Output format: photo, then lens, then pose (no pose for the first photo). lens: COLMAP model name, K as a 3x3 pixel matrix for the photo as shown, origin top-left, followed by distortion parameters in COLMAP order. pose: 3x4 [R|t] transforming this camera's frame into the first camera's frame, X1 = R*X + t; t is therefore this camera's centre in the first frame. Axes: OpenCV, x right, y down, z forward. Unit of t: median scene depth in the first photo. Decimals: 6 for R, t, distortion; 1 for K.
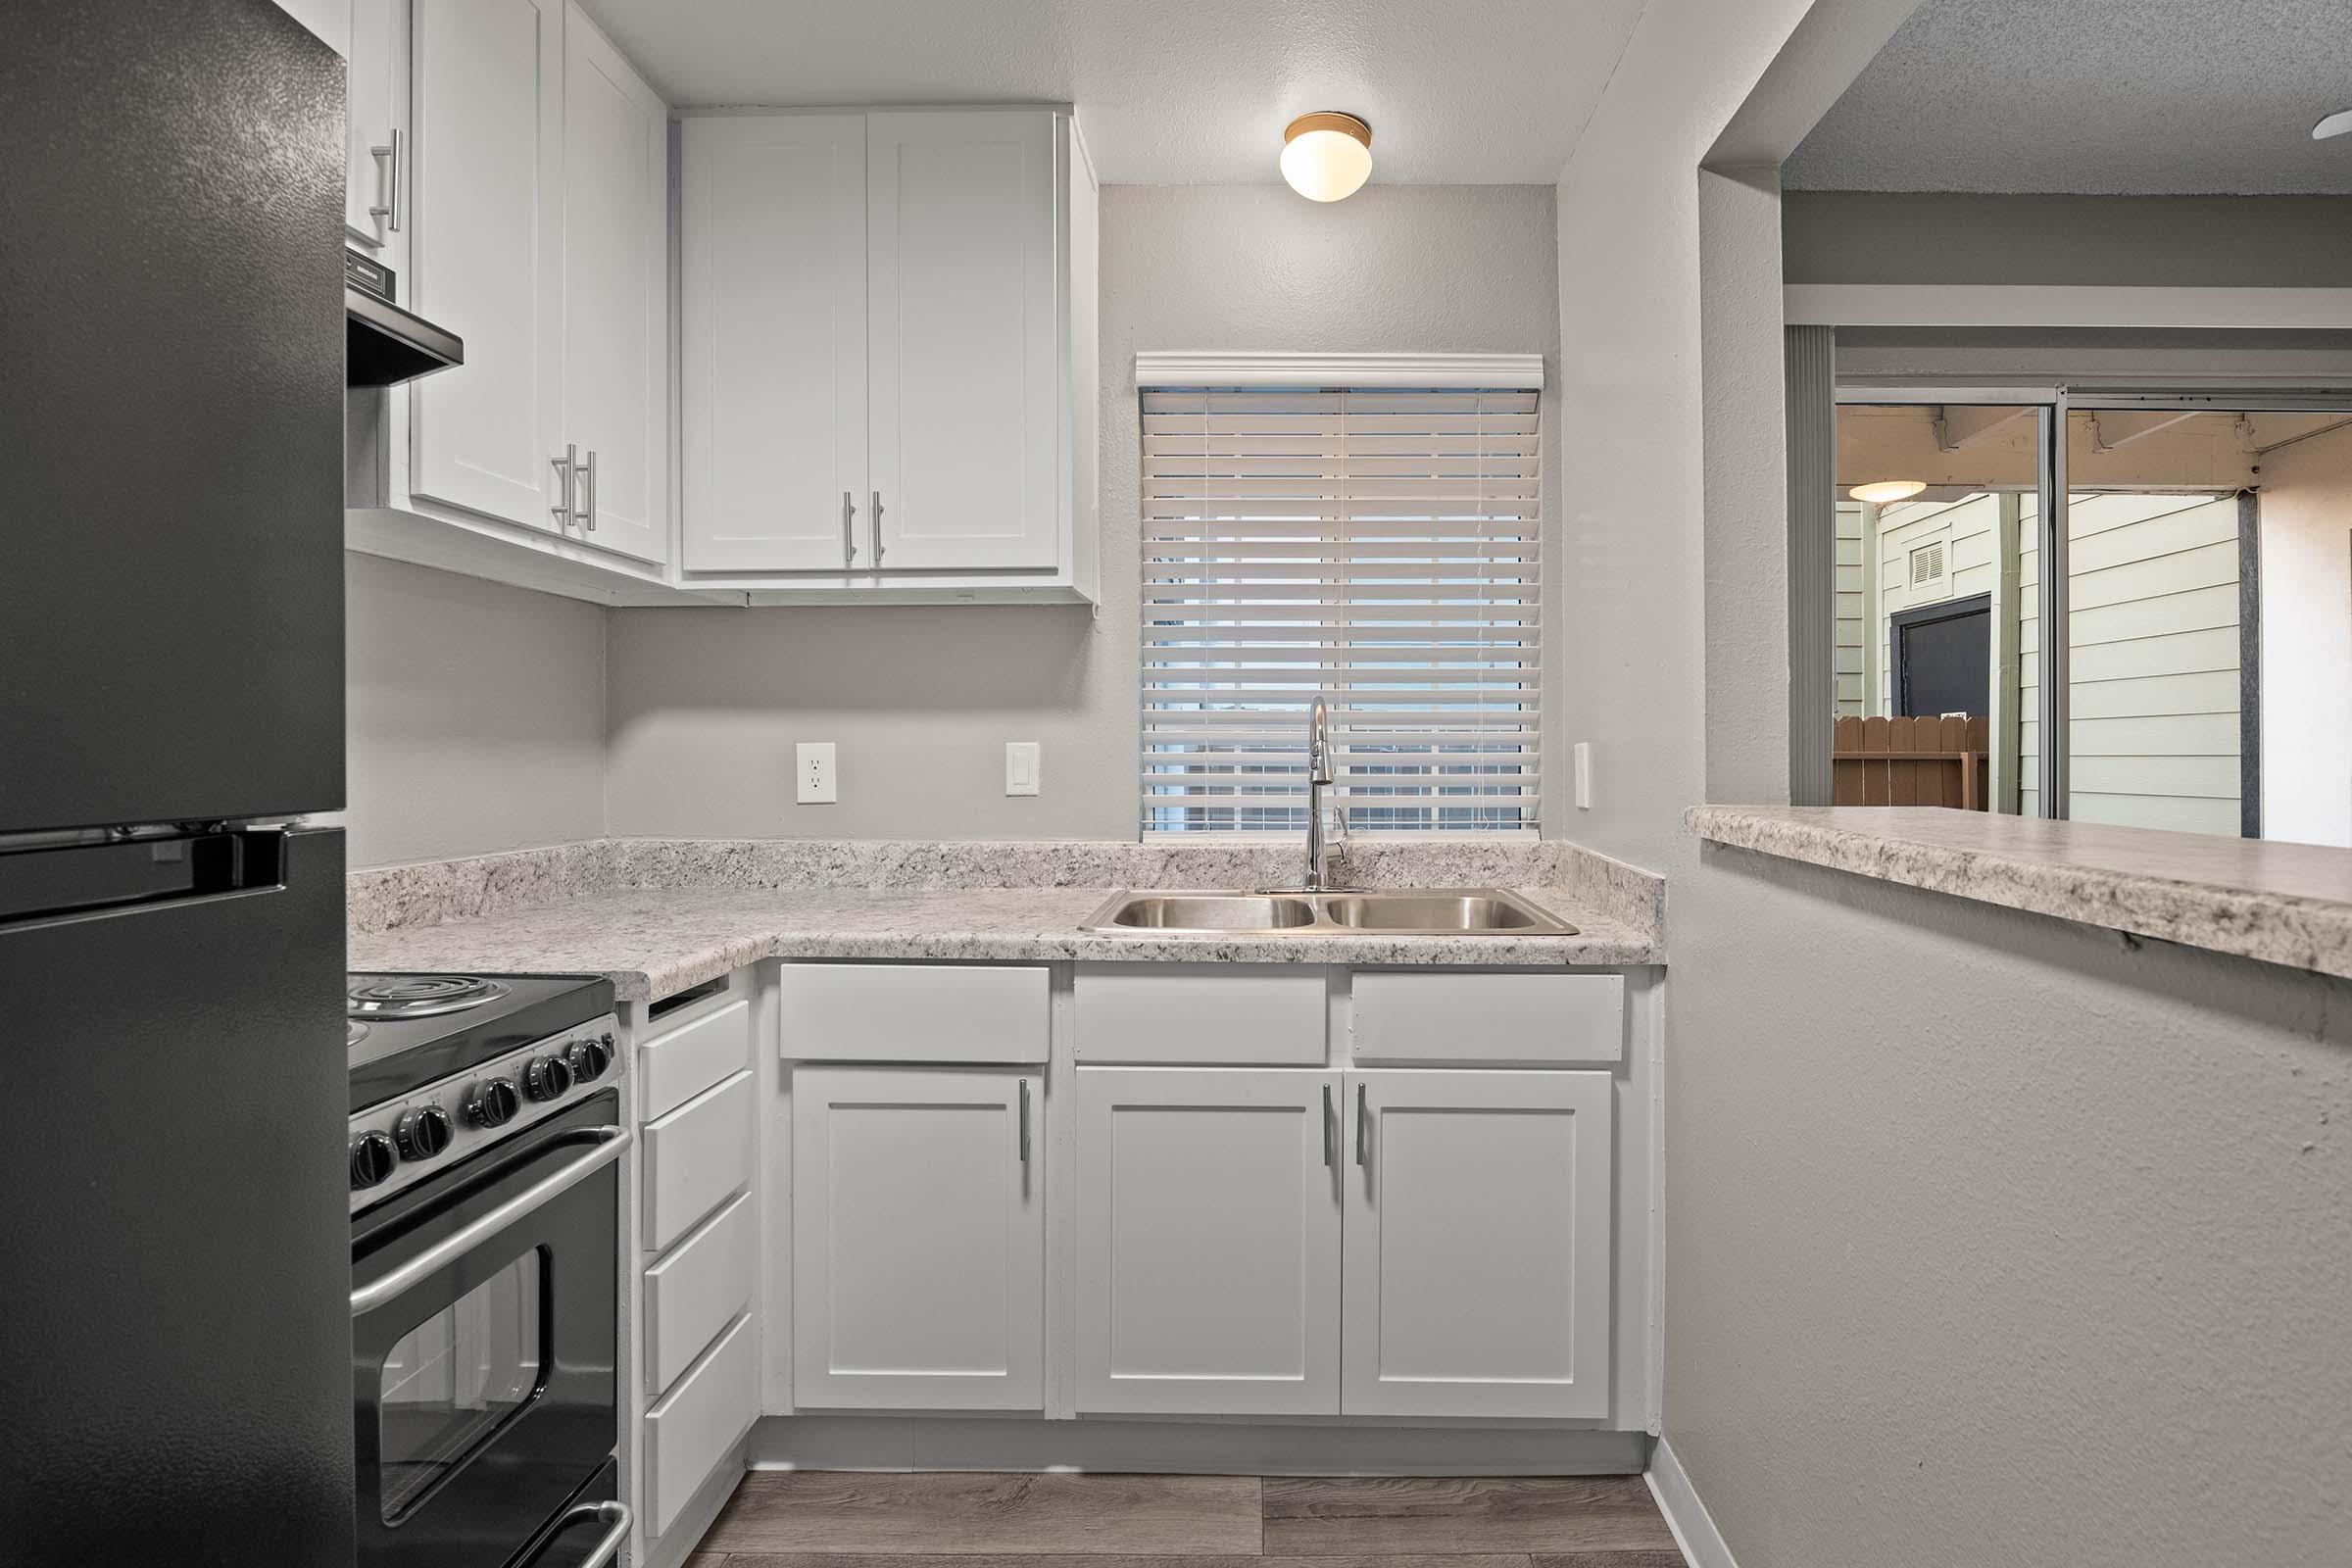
lens RADIAL K [[1127.9, 0, 1244.3], [0, 1127.9, 740.5], [0, 0, 1]] dist [-0.032085, 0.012119]
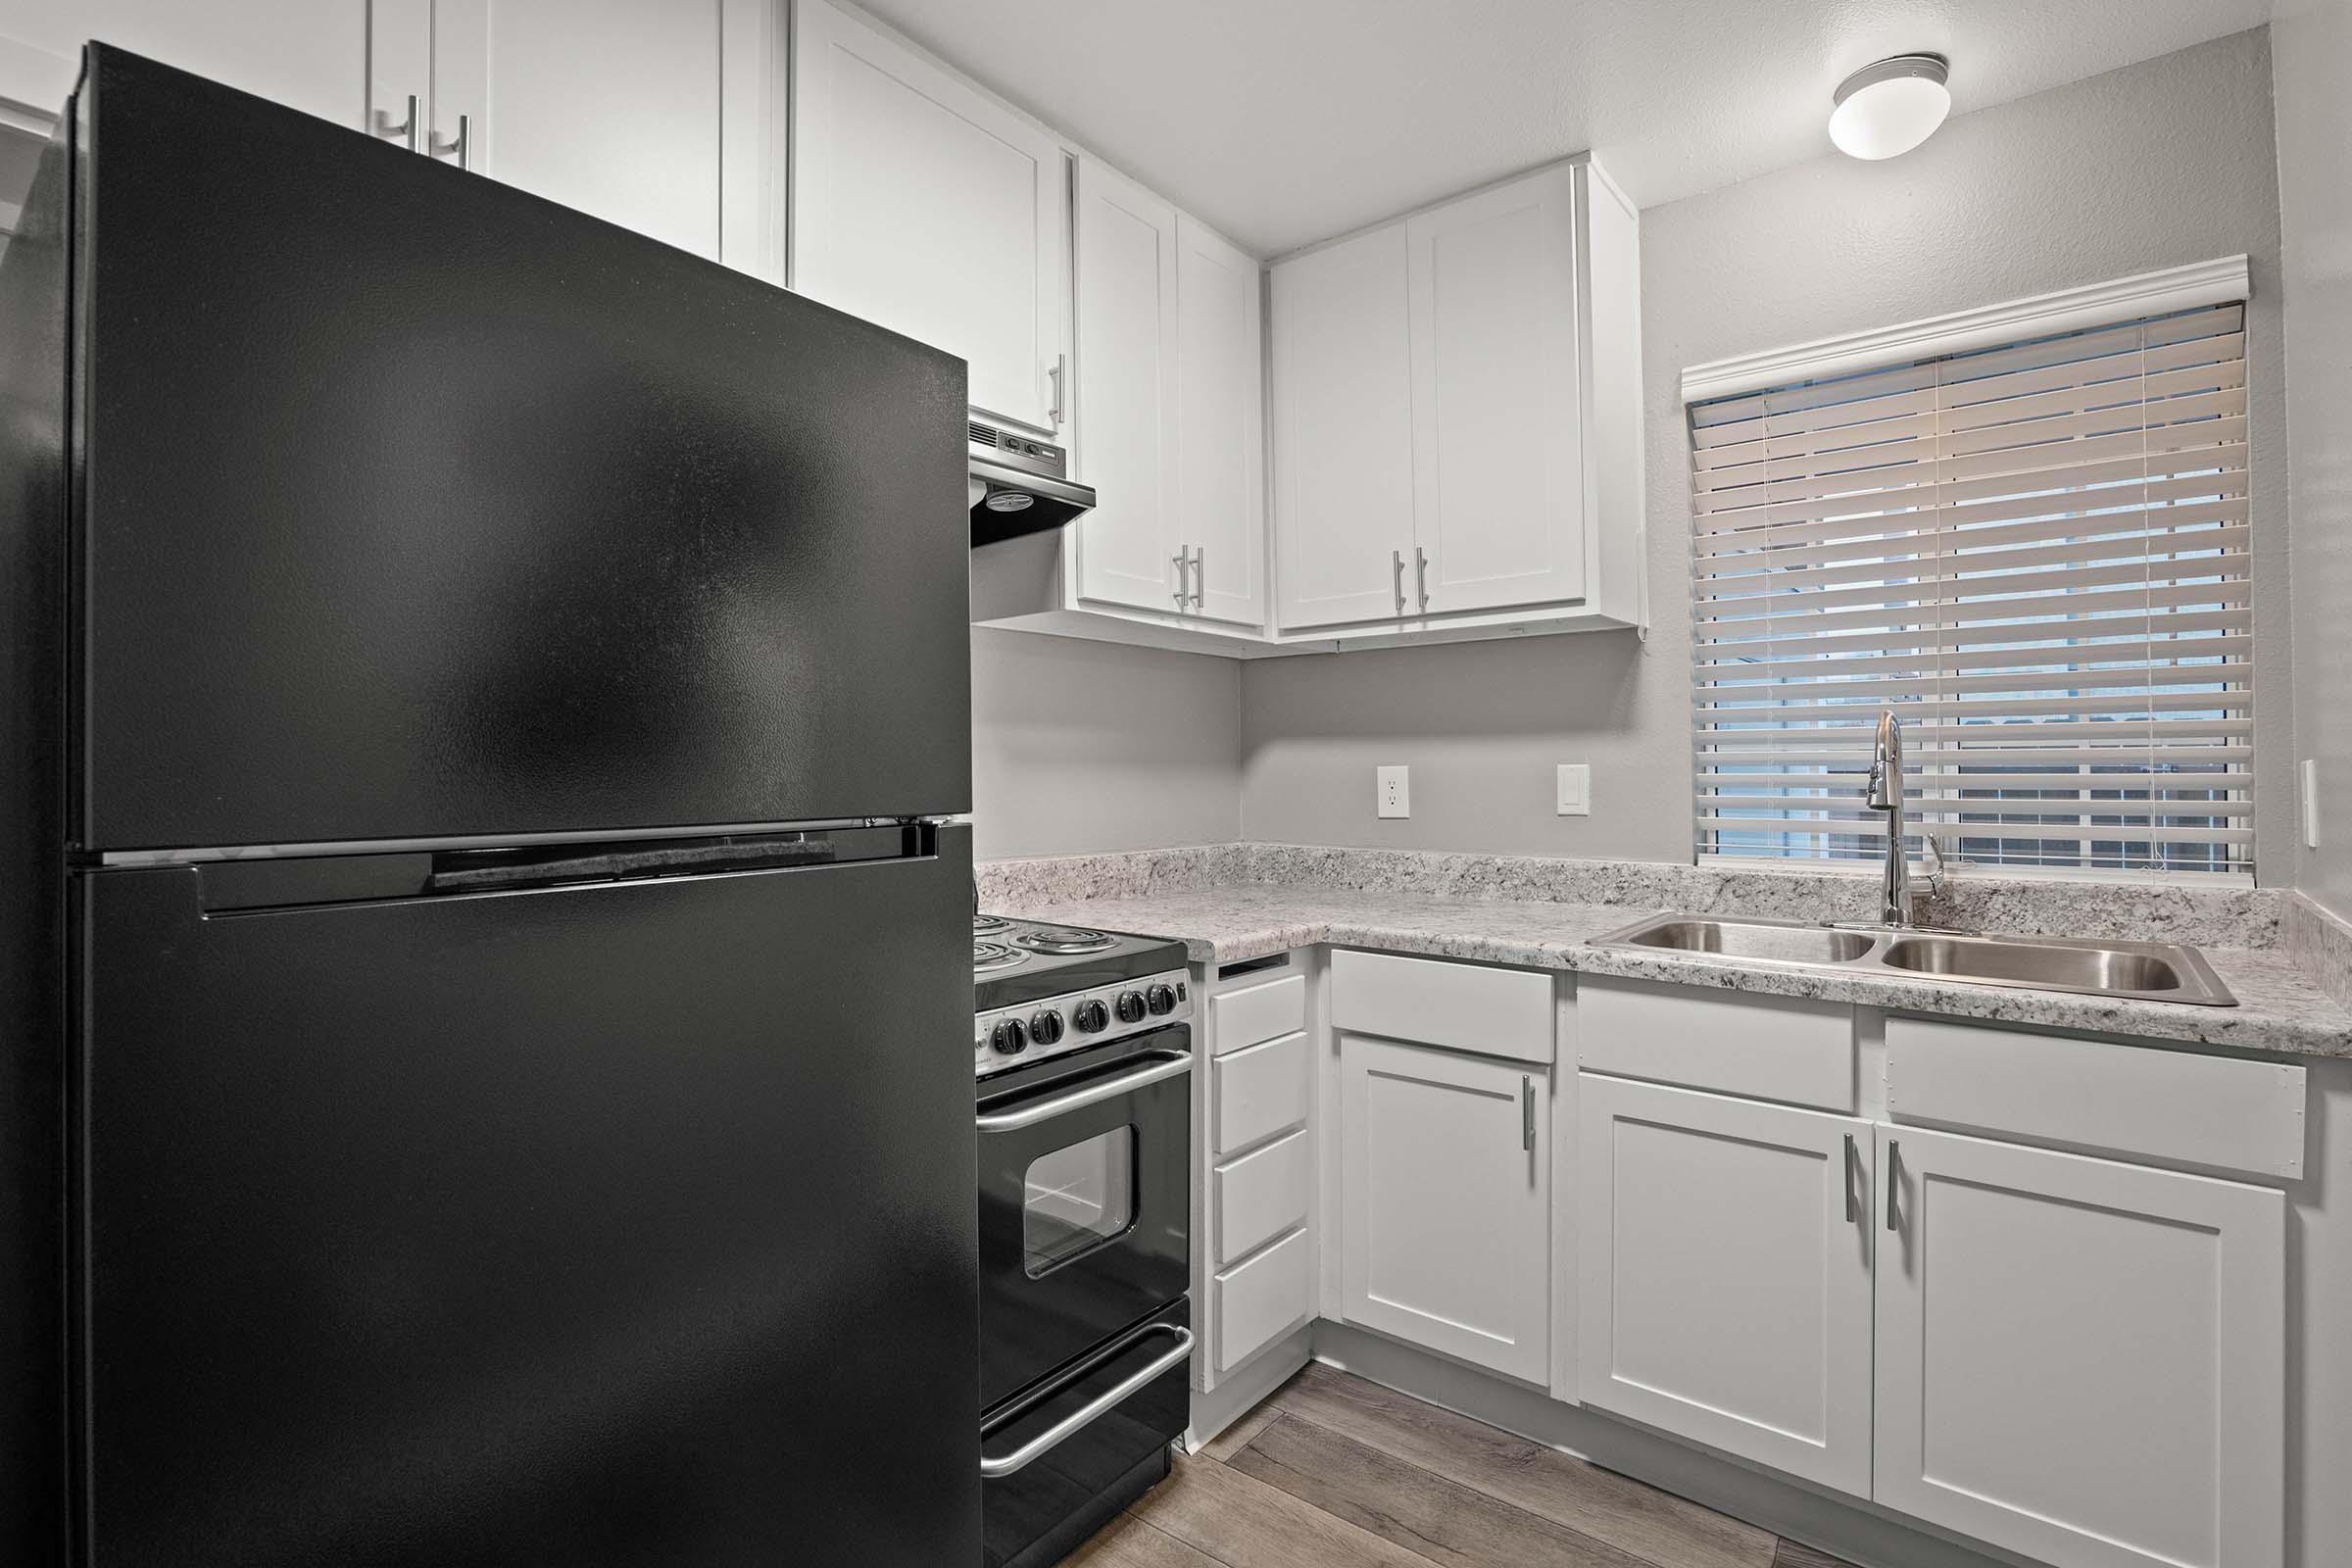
lens RADIAL K [[1098.7, 0, 1167.0], [0, 1098.7, 758.5], [0, 0, 1]] dist [-0.032461, 0.009039]
pose [[0.783594, -0.010398, -0.621186, 0.184713], [0.009338, 0.999944, -0.004958, -0.003139], [0.621203, -0.001915, 0.783647, -0.042965]]
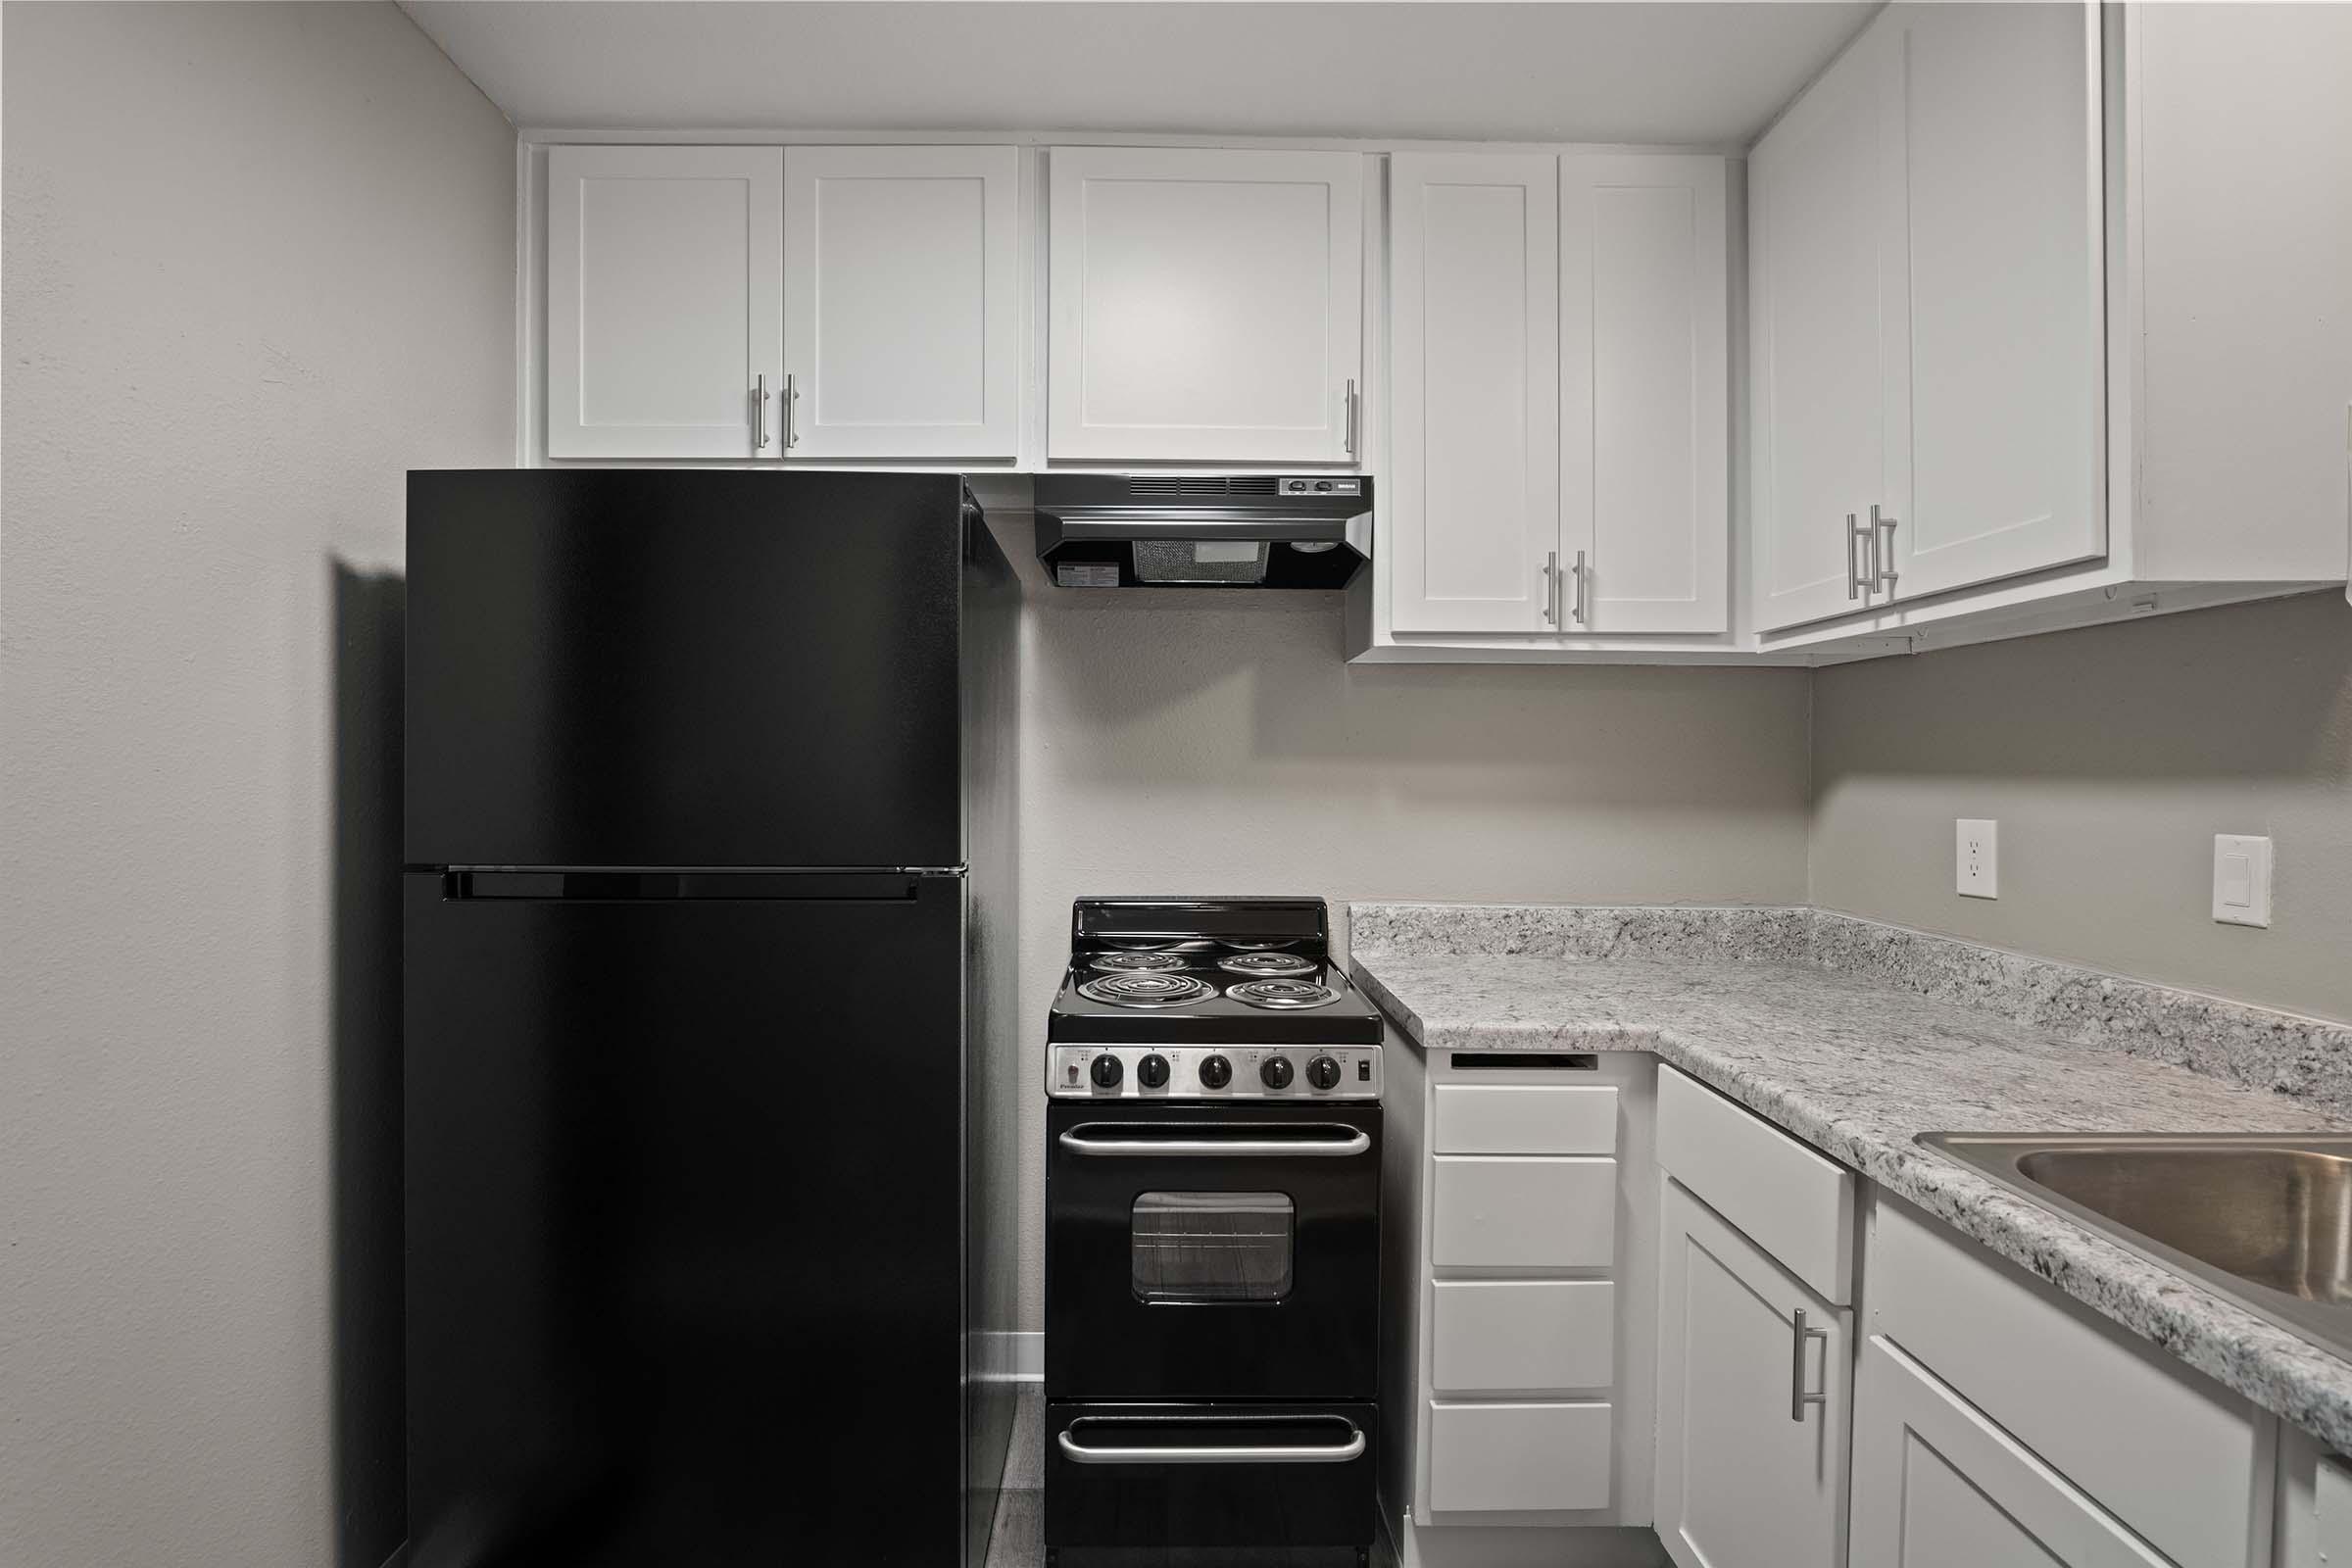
lens RADIAL K [[1099.9, 0, 1176.0], [0, 1099.9, 784.0], [0, 0, 1]] dist [-0.026866, 0.008917]
pose [[0.026136, 0.016125, -0.999528, 0.471226], [0.001856, 0.999867, 0.016179, -0.046971], [0.999657, -0.002278, 0.026102, 0.561659]]
